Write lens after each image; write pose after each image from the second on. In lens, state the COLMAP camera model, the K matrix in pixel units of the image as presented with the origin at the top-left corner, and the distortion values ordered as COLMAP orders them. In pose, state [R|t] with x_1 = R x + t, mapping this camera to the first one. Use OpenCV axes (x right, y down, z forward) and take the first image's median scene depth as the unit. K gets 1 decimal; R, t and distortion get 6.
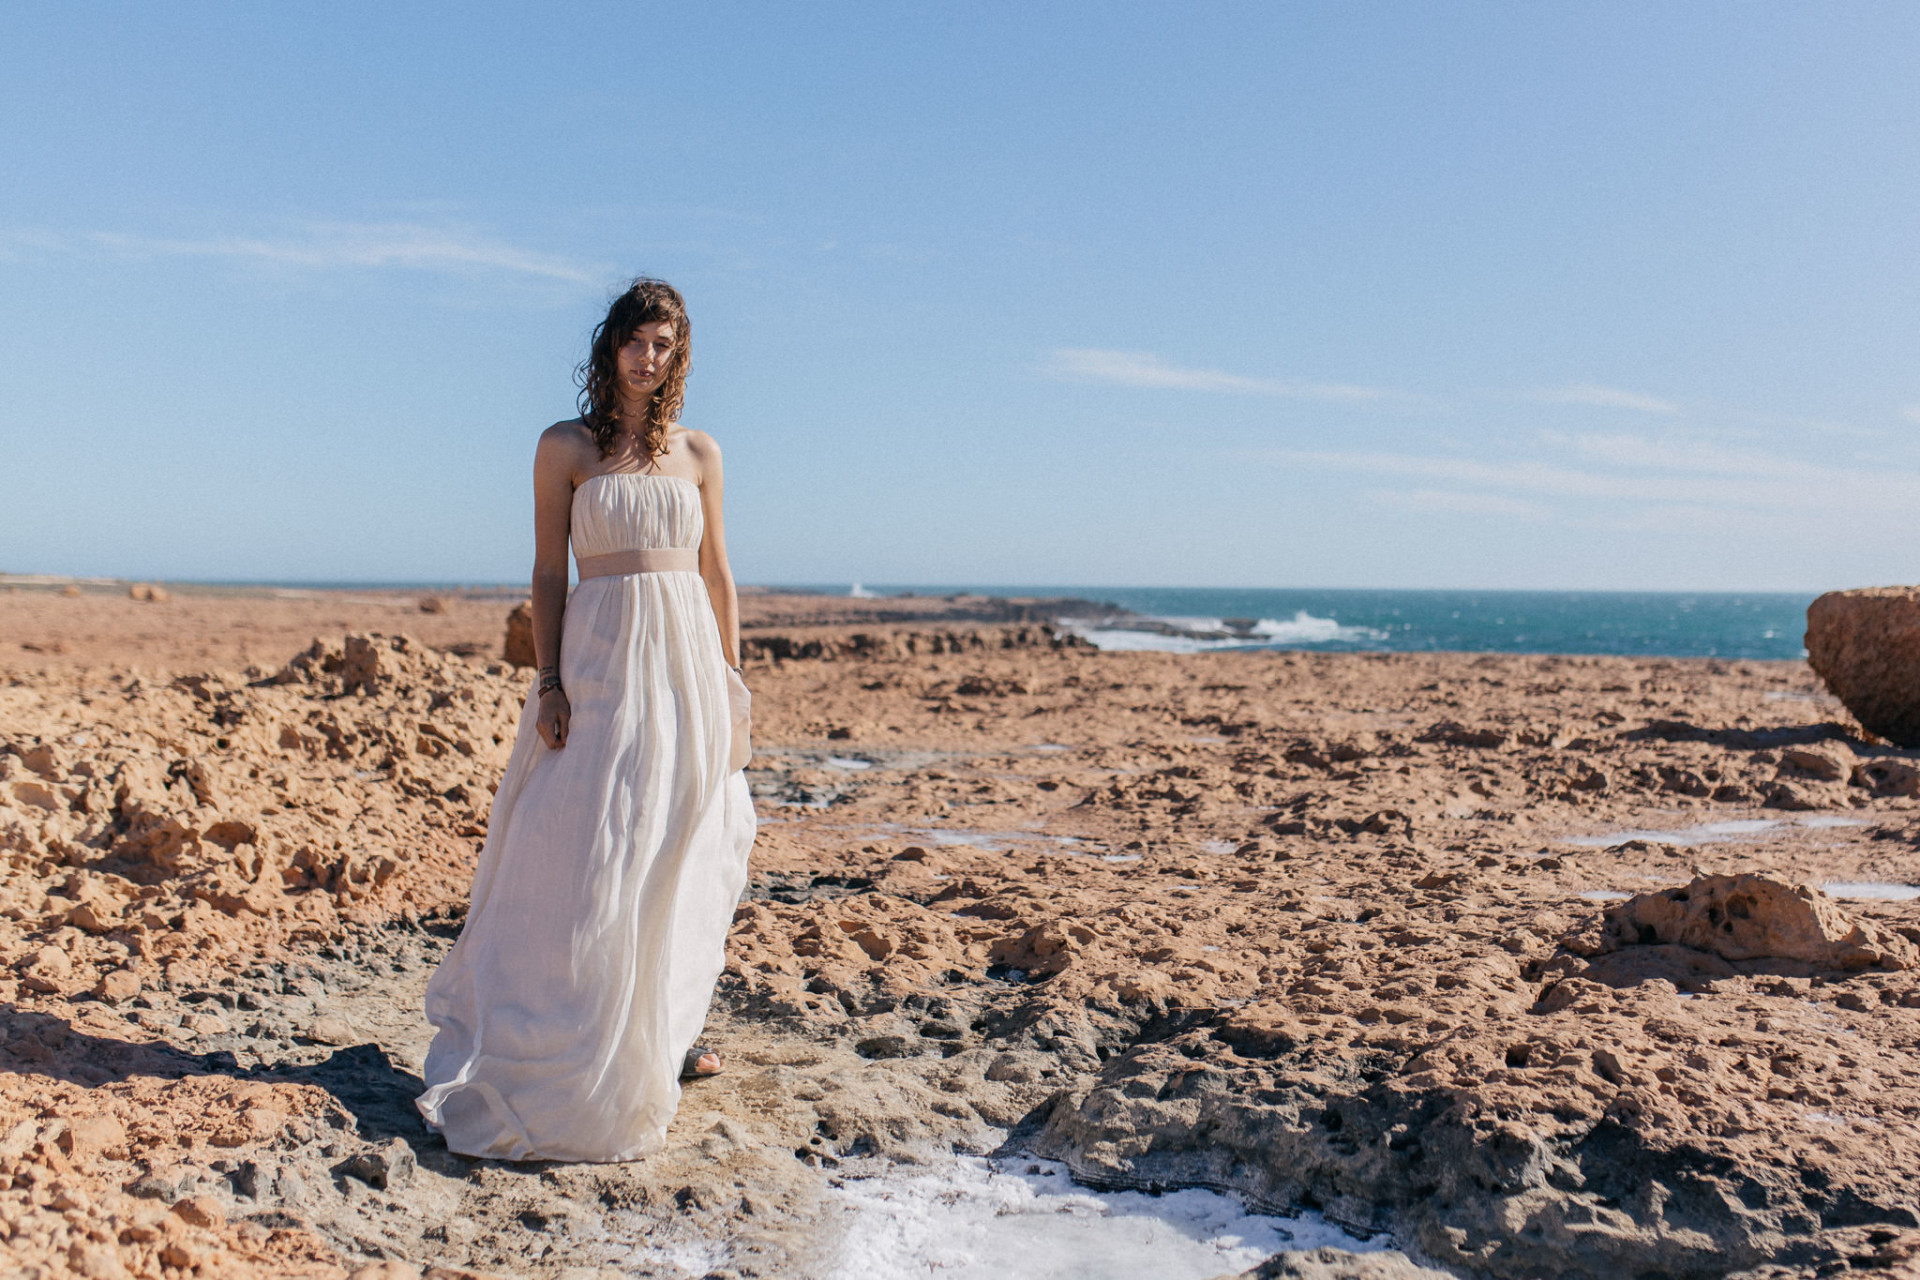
lens RADIAL K [[1721.1, 0, 976.7], [0, 1721.1, 622.0], [0, 0, 1]] dist [-0.008081, 0.013489]
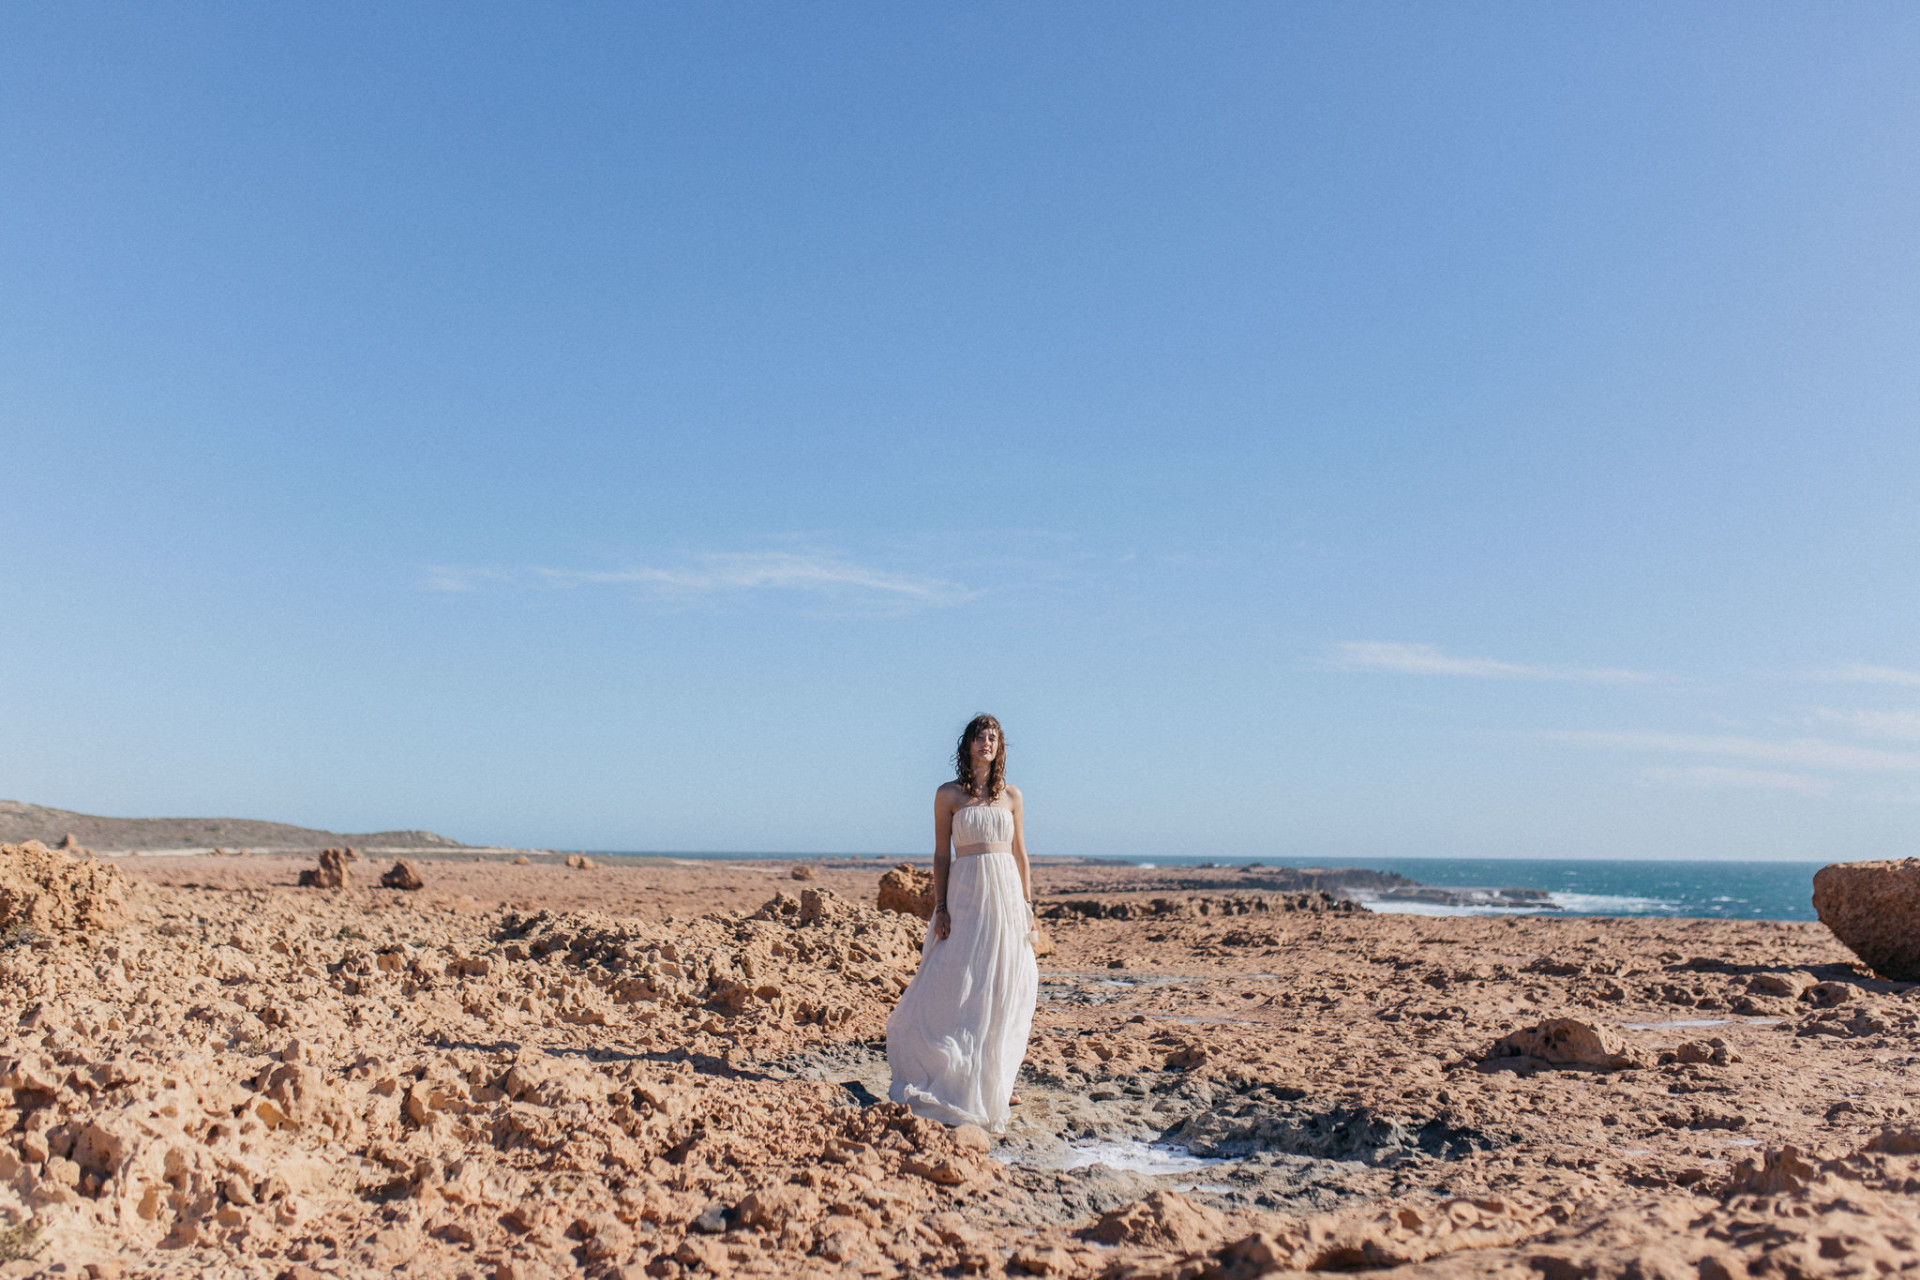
lens RADIAL K [[1721.1, 0, 949.6], [0, 1721.1, 625.8], [0, 0, 1]] dist [-0.008081, 0.013489]
pose [[0.979085, -0.025306, -0.201871, 0.137463], [-0.005912, 0.988276, -0.152563, 0.011067], [0.203365, 0.150566, 0.967457, -0.762189]]
